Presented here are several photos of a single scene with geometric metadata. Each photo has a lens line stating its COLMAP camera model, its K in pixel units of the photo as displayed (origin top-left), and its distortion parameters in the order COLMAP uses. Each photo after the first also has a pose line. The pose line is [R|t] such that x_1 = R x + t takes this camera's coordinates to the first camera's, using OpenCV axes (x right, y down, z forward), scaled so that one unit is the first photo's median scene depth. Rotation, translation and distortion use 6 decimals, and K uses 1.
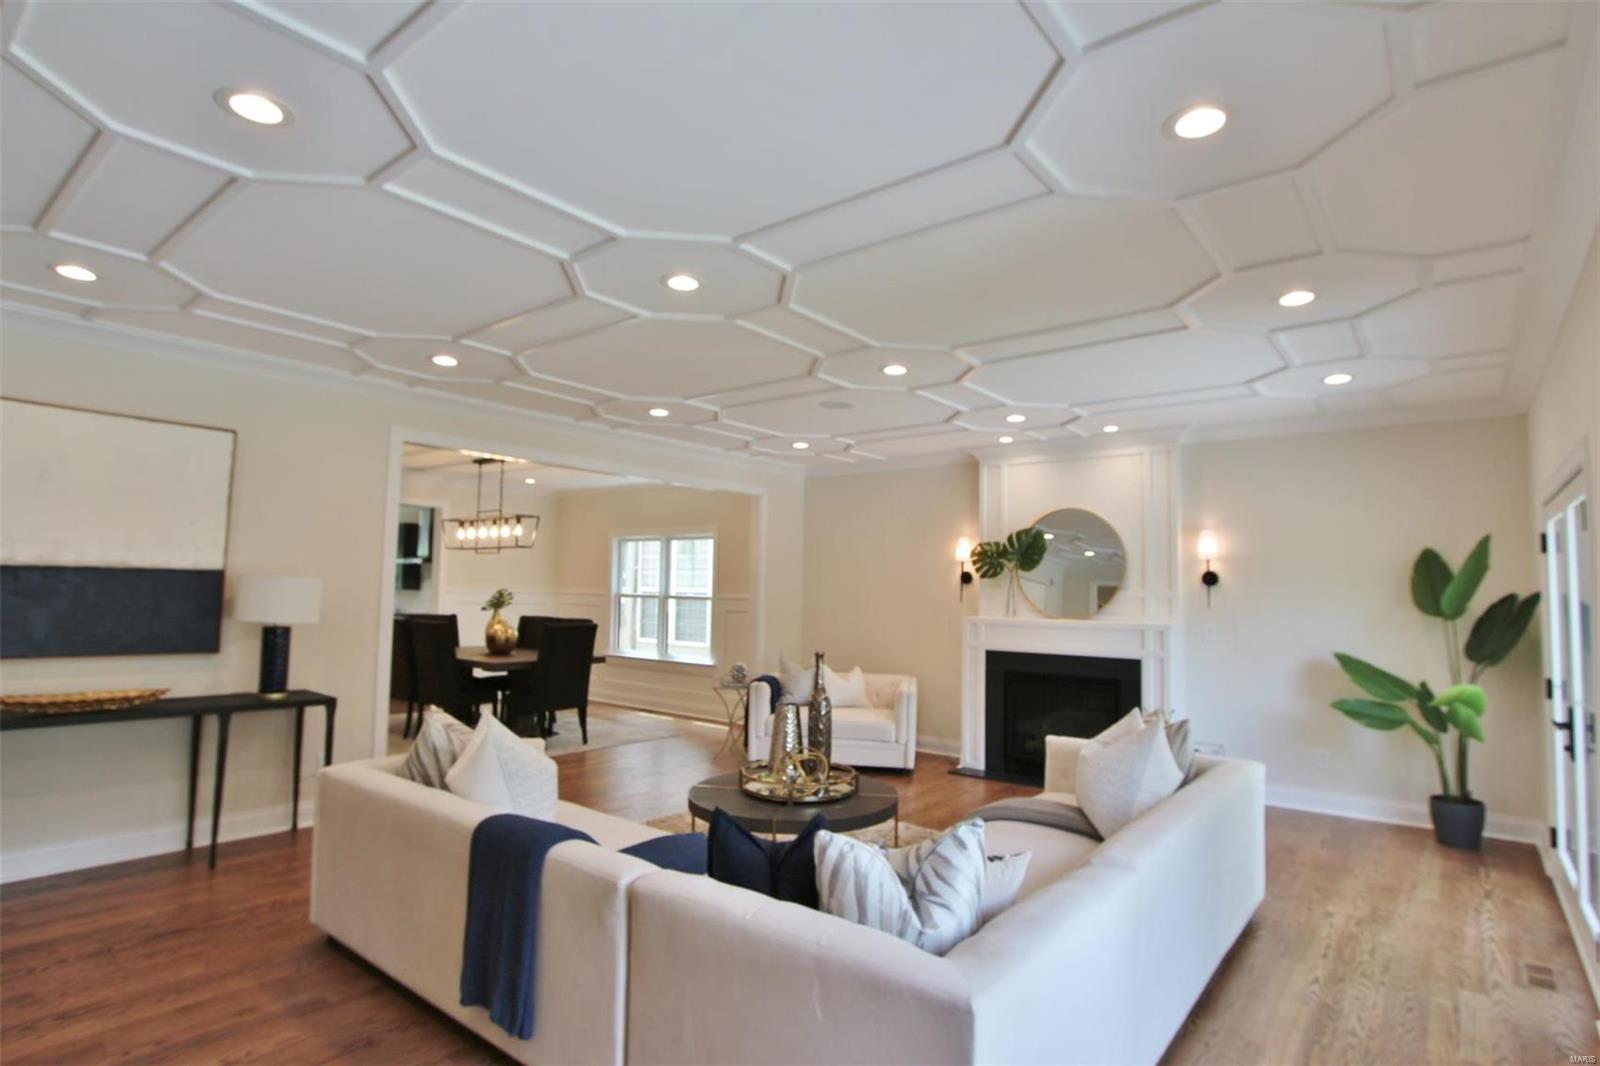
lens RADIAL K [[825.2, 0, 800.0], [0, 825.2, 533.0], [0, 0, 1]] dist [-0.021316, 0.002001]
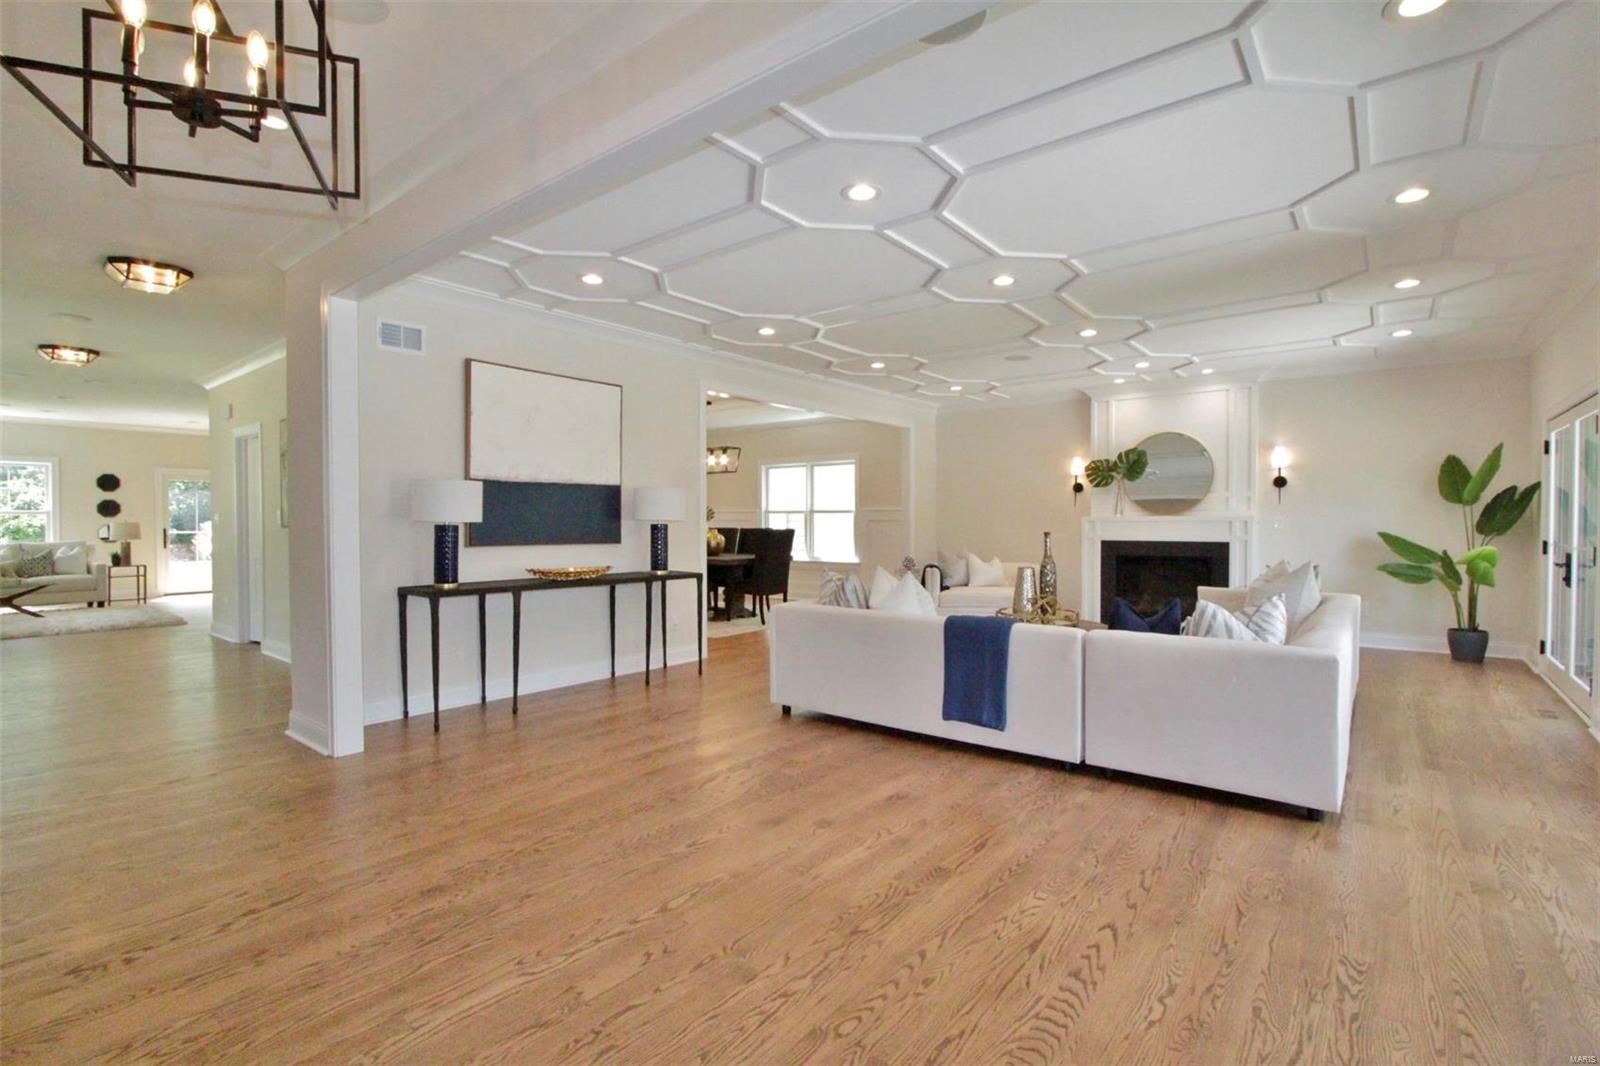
lens RADIAL K [[737.5, 0, 808.9], [0, 737.5, 531.8], [0, 0, 1]] dist [-0.008293, -0.000392]
pose [[0.999761, -0.021201, 0.005263, -0.287217], [0.020659, 0.995949, 0.087511, 0.015177], [-0.007097, -0.087381, 0.996150, -0.210914]]
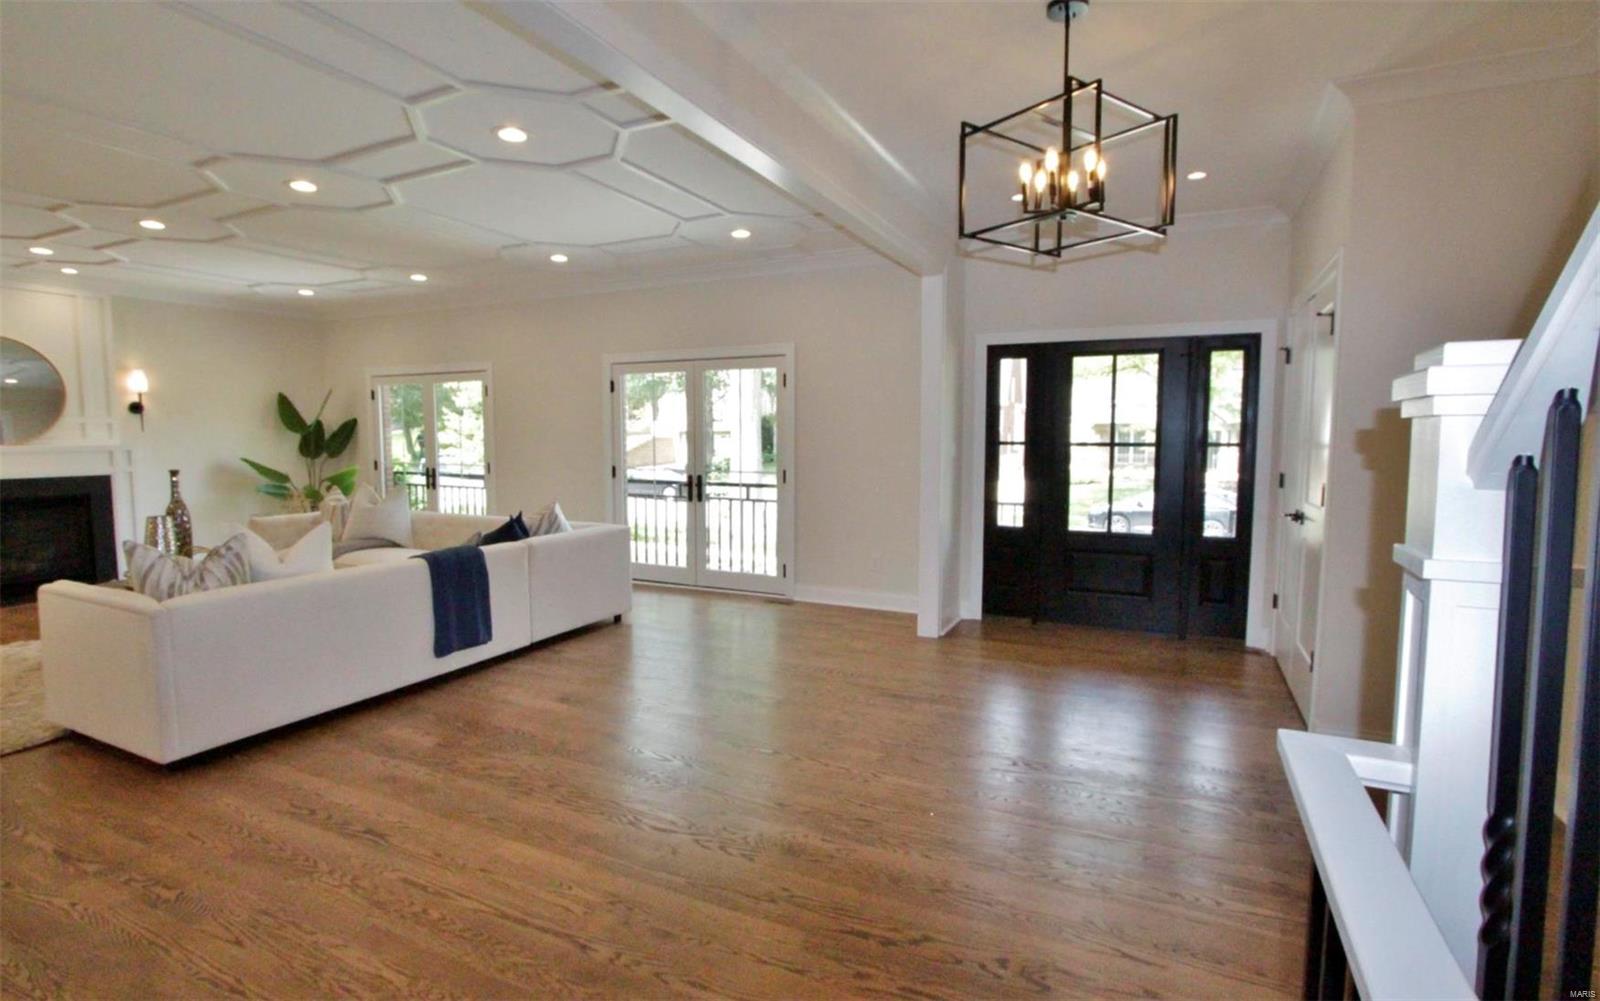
lens RADIAL K [[757.8, 0, 800.0], [0, 757.8, 500.5], [0, 0, 1]] dist [-0.022733, -0.000152]
pose [[-0.223512, -0.103443, 0.969196, -0.857602], [-0.071717, 0.993403, 0.089488, 0.020929], [-0.972059, -0.049506, -0.229456, 0.265315]]
